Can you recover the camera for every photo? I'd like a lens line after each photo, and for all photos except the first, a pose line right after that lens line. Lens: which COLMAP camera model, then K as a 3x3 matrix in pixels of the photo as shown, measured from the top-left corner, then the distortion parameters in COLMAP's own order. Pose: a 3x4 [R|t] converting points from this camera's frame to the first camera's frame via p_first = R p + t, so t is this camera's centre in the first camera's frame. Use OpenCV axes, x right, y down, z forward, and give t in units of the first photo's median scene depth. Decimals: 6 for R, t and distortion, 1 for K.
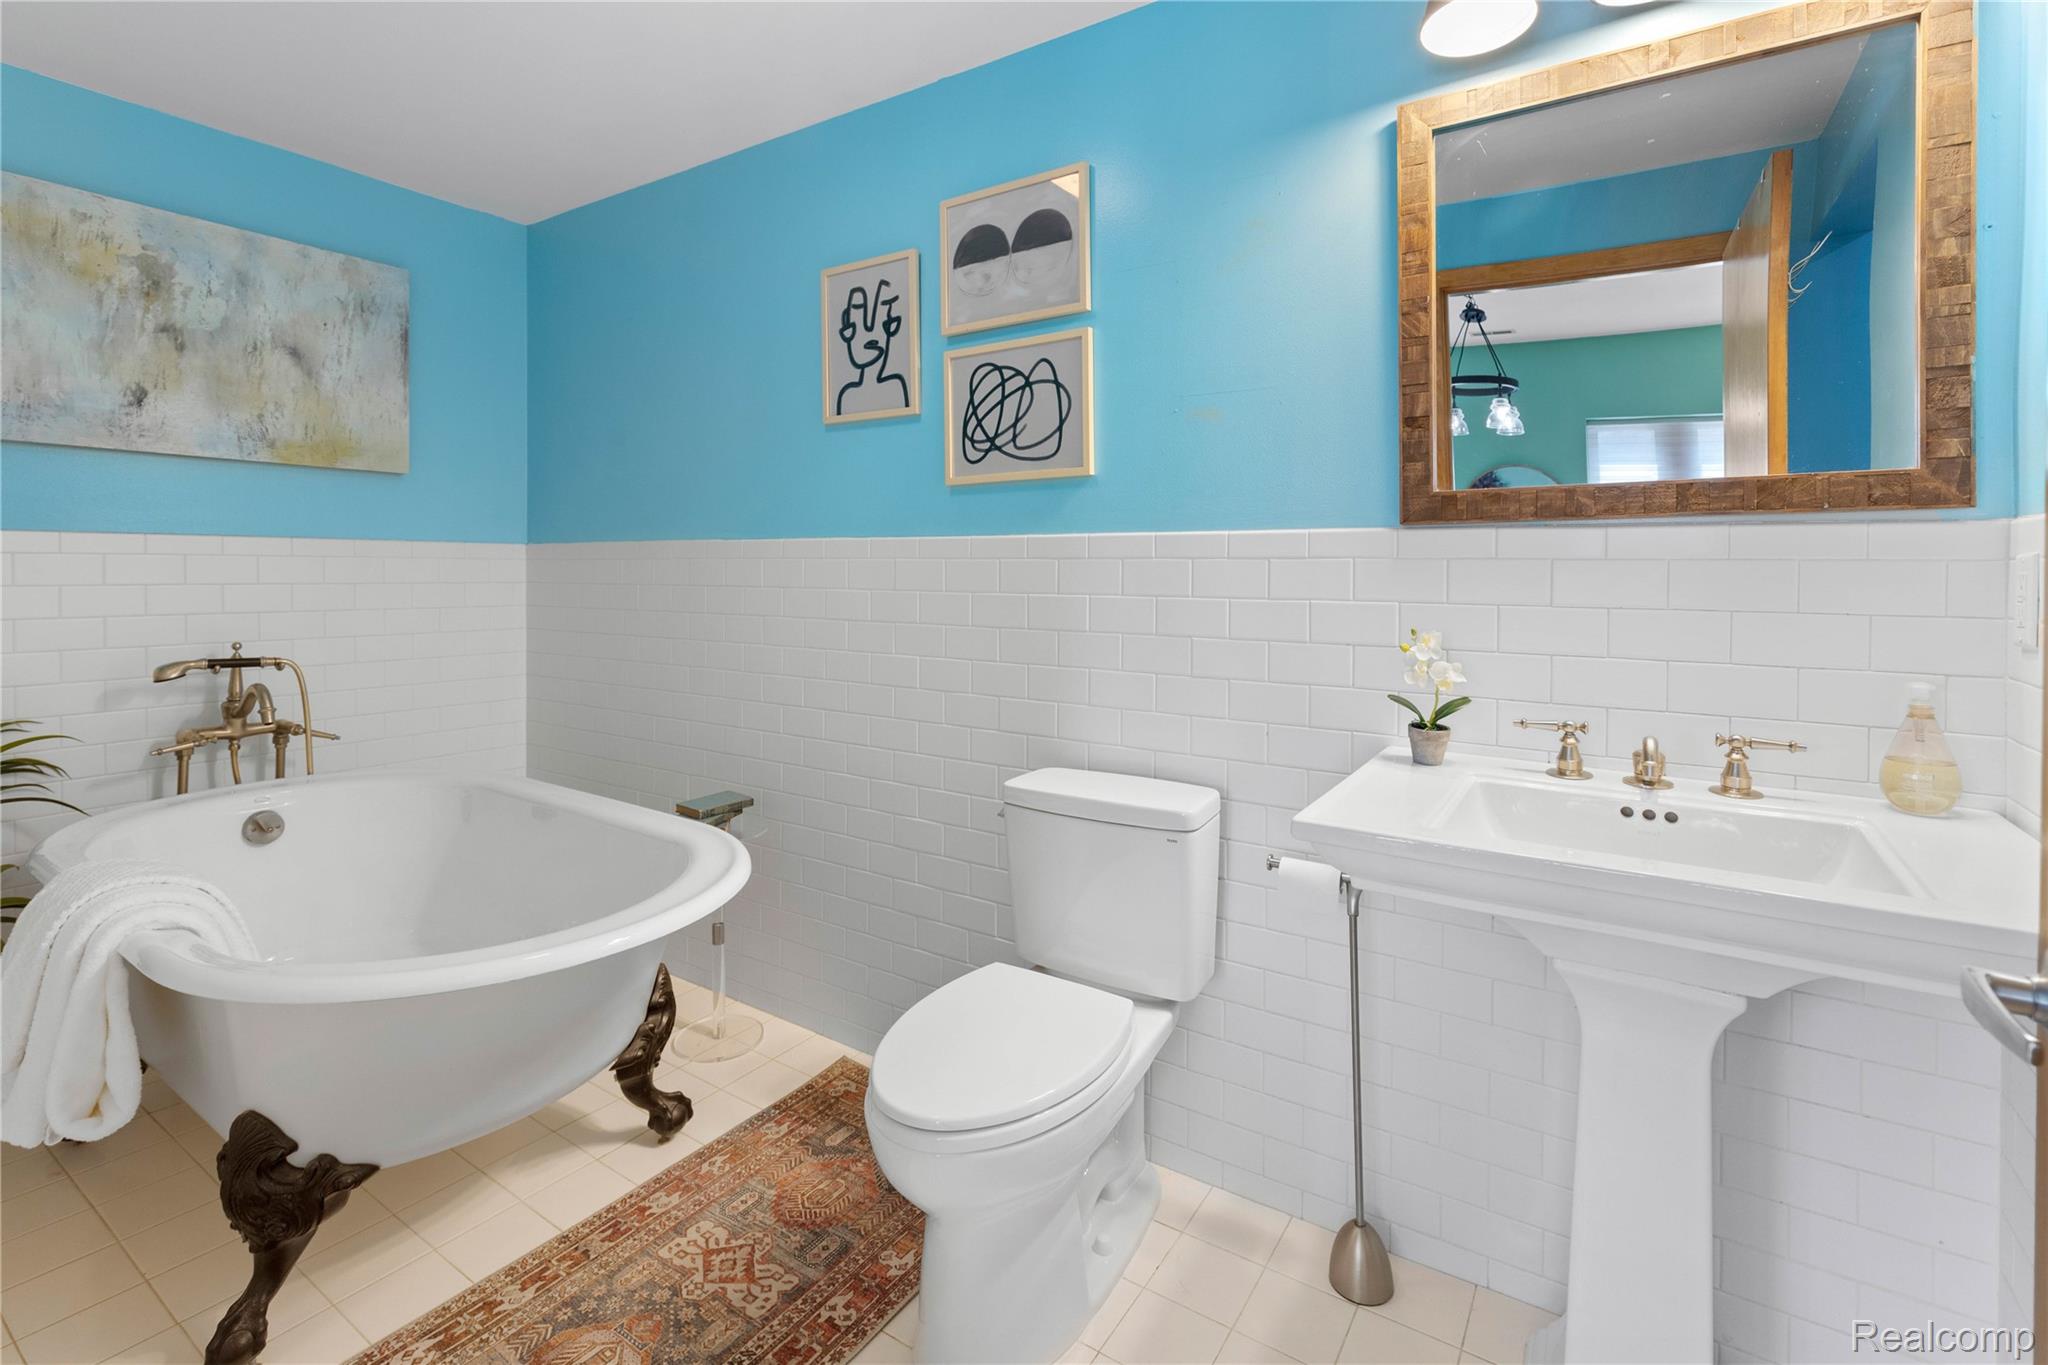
lens RADIAL K [[962.3, 0, 1022.6], [0, 962.3, 572.0], [0, 0, 1]] dist [0.000033, 0.000163]
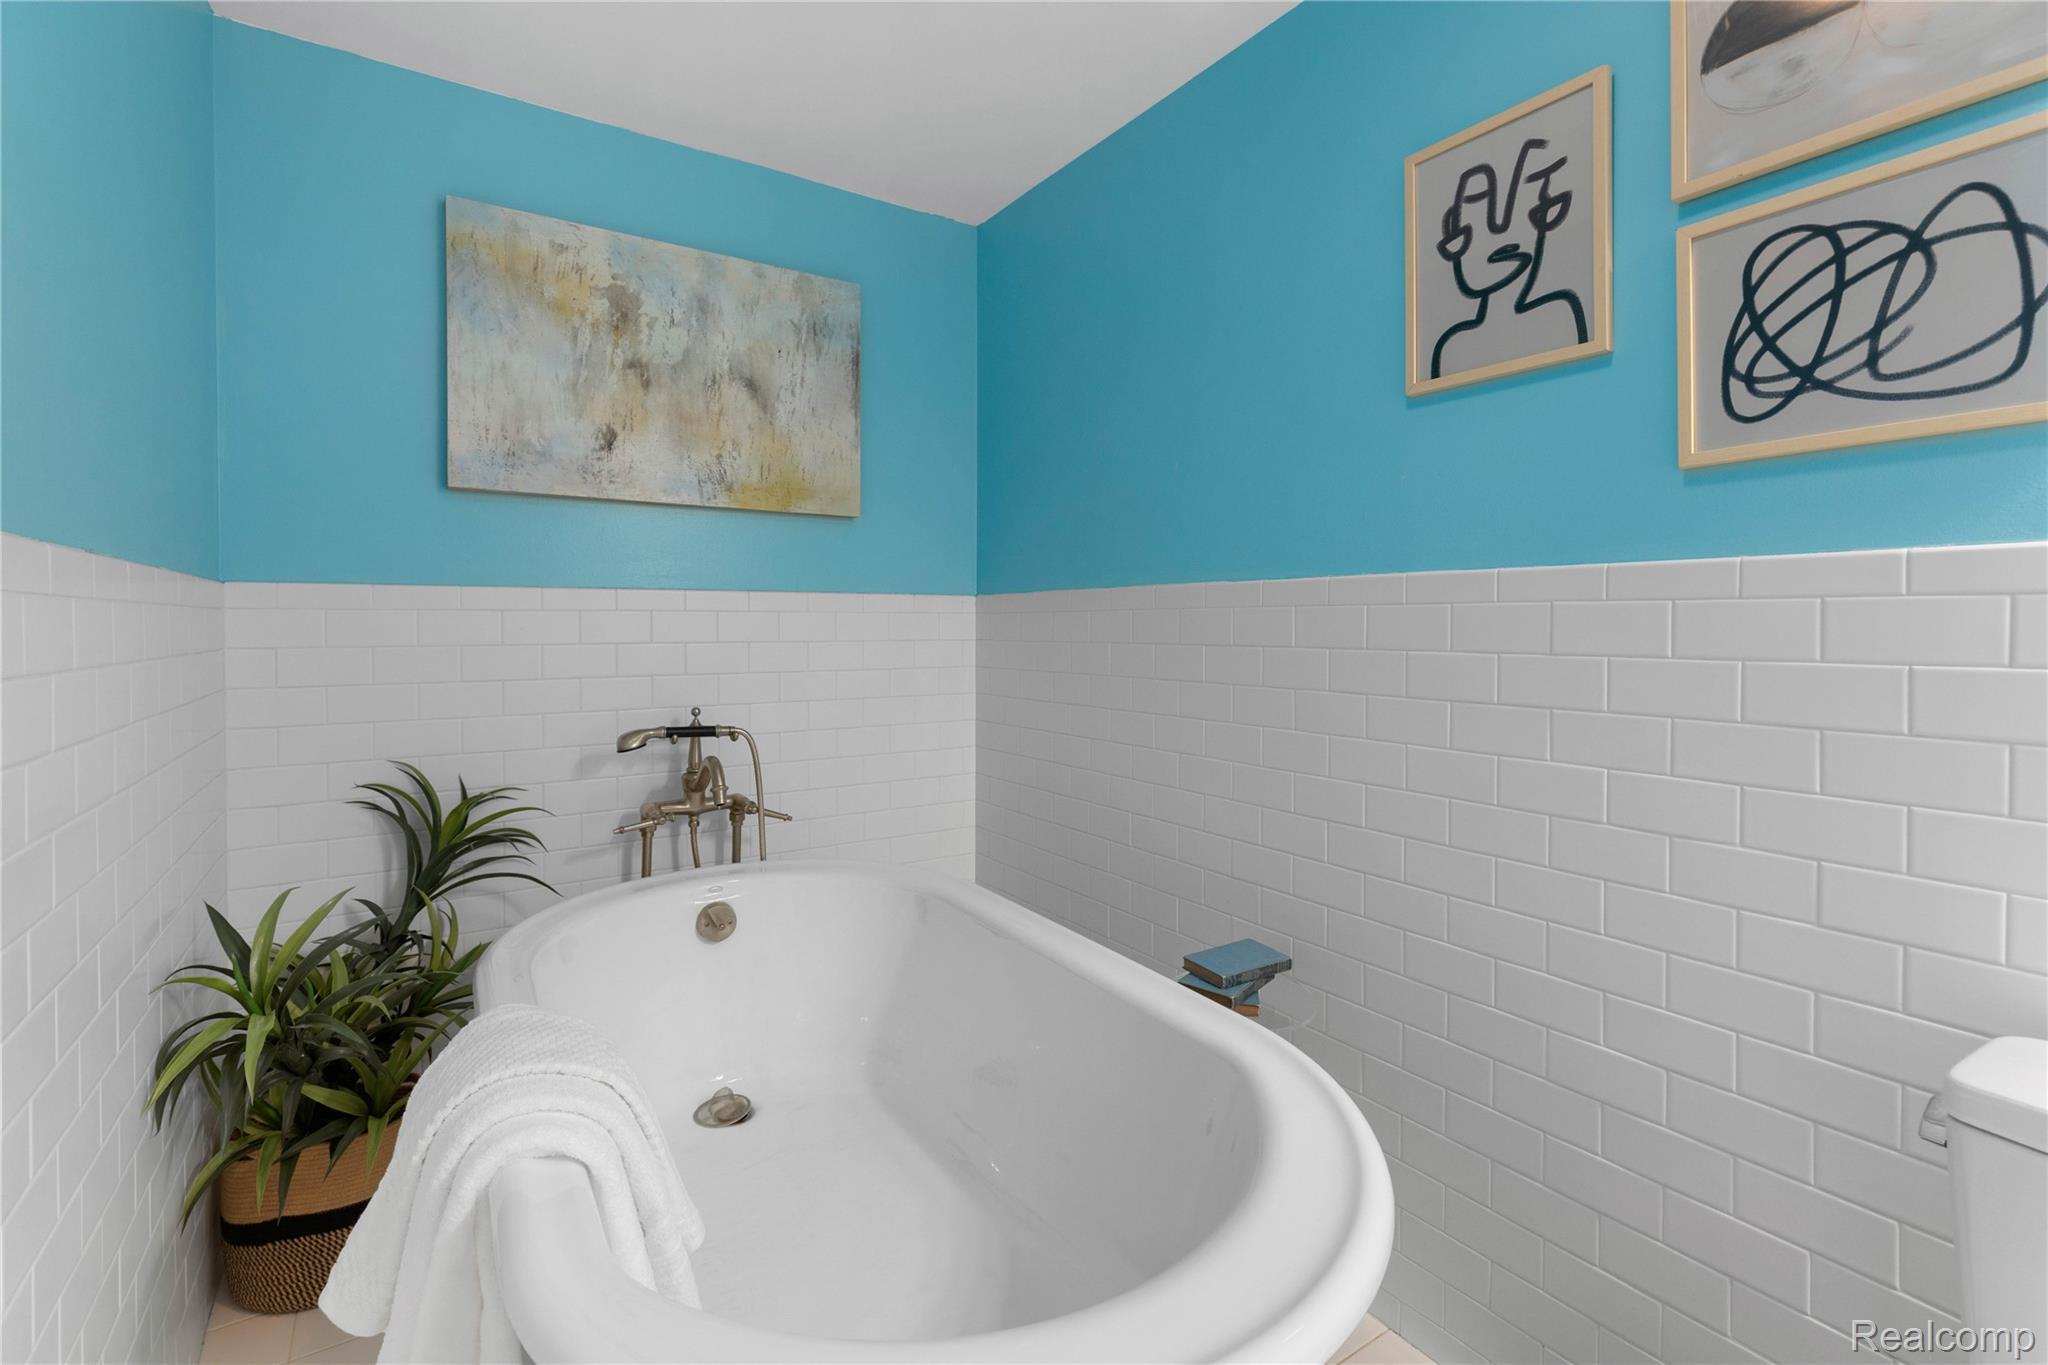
lens RADIAL K [[927.0, 0, 1020.7], [0, 927.0, 583.4], [0, 0, 1]] dist [-0.000528, -0.000074]
pose [[0.922082, -0.024140, -0.386240, -0.214095], [0.006213, 0.998847, -0.047594, 0.000077], [0.386944, 0.041486, 0.921170, 0.338984]]
